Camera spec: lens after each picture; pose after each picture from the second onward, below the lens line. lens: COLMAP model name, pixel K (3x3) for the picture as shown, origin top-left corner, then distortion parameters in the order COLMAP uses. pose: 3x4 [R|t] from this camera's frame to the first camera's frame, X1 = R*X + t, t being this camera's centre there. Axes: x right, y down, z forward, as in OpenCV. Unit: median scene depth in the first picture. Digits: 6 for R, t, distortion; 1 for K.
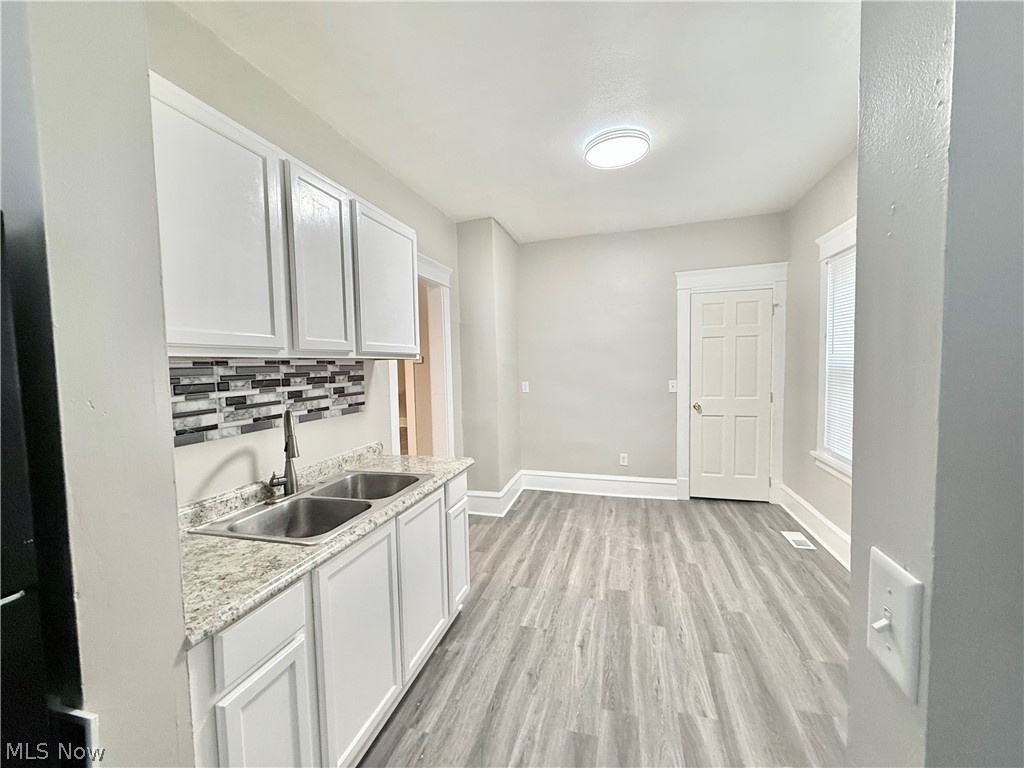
lens RADIAL K [[405.1, 0, 512.0], [0, 405.1, 384.0], [0, 0, 1]] dist [-0.030039, 0.000000]
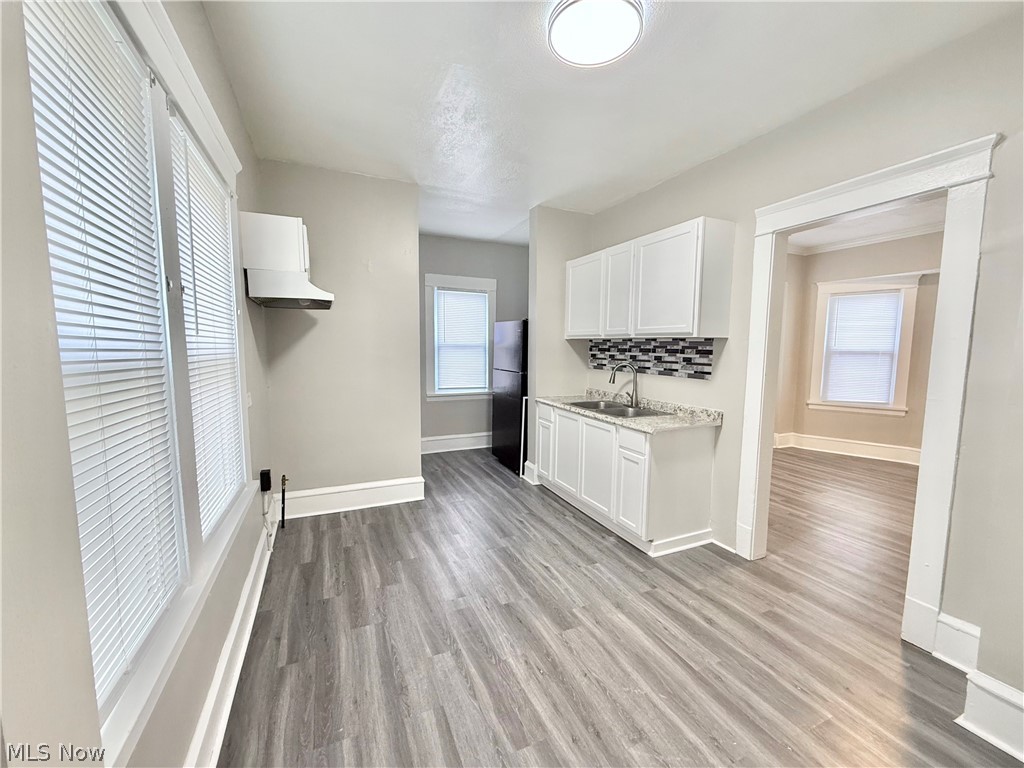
lens RADIAL K [[410.1, 0, 512.0], [0, 410.1, 384.0], [0, 0, 1]] dist [0.001285, 0.000217]
pose [[-0.763314, 0.098285, -0.638507, 0.958454], [-0.003597, 0.987697, 0.156336, -0.121814], [0.646017, 0.121630, -0.753570, 1.699988]]
